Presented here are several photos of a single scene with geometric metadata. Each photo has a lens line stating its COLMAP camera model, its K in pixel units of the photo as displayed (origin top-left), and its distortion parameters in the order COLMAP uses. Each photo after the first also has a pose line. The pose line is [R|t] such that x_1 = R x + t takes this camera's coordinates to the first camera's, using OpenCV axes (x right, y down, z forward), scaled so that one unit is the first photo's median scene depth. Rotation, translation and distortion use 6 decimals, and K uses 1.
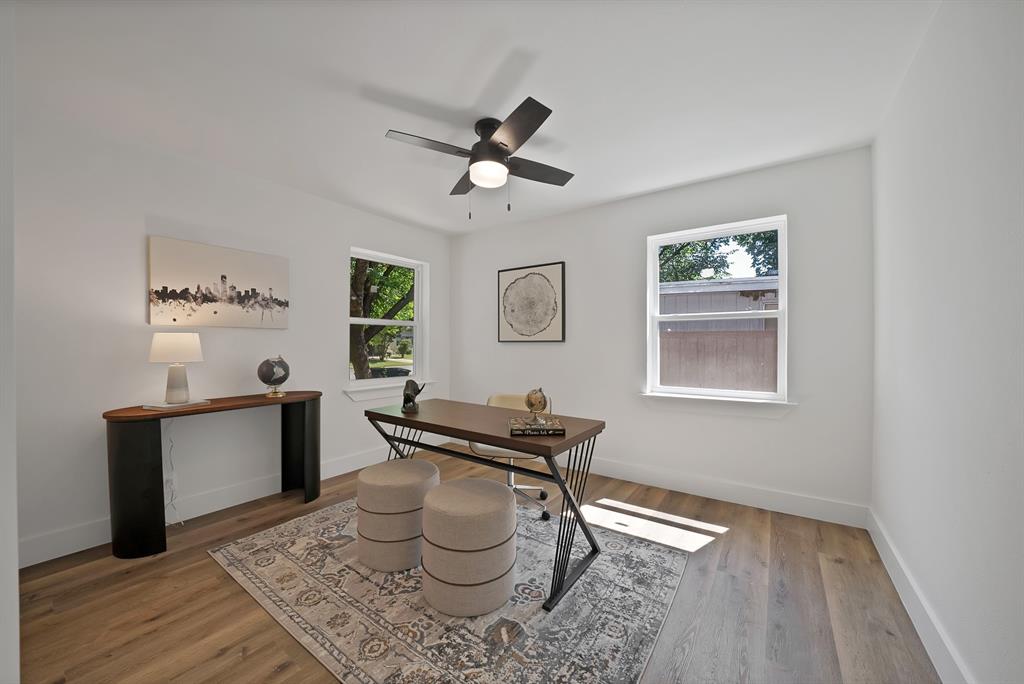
lens RADIAL K [[367.8, 0, 510.5], [0, 367.8, 345.4], [0, 0, 1]] dist [-0.025965, 0.002560]
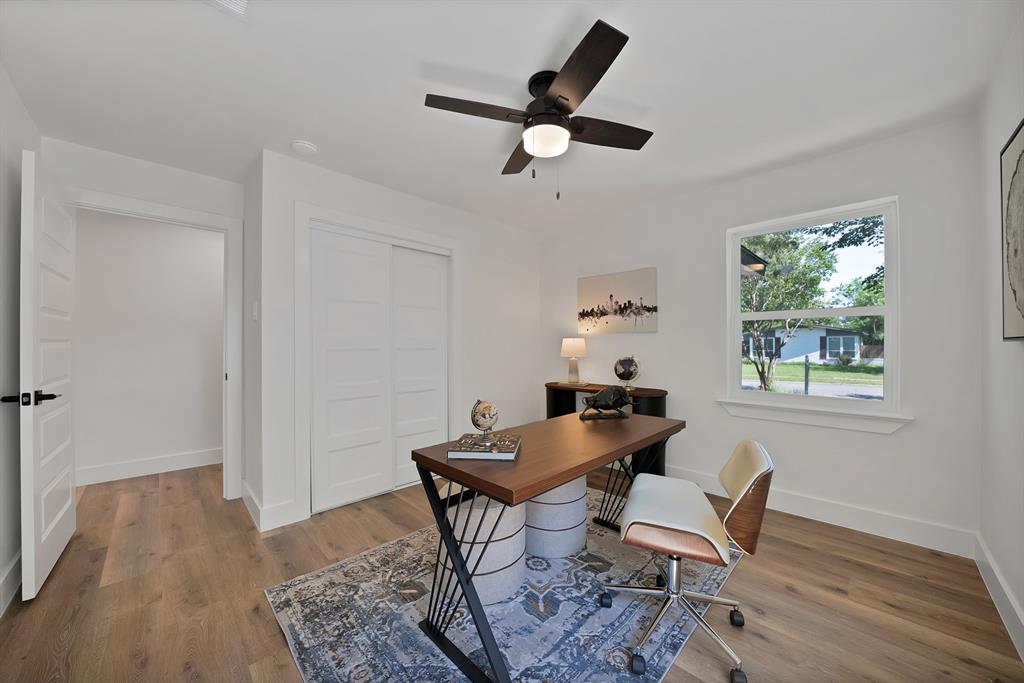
lens RADIAL K [[367.8, 0, 510.4], [0, 367.8, 347.2], [0, 0, 1]] dist [-0.025965, 0.002560]
pose [[-0.165704, 0.005490, -0.986160, 0.644629], [-0.003033, 0.999977, 0.006076, -0.005162], [0.986171, 0.003998, -0.165683, 0.893998]]
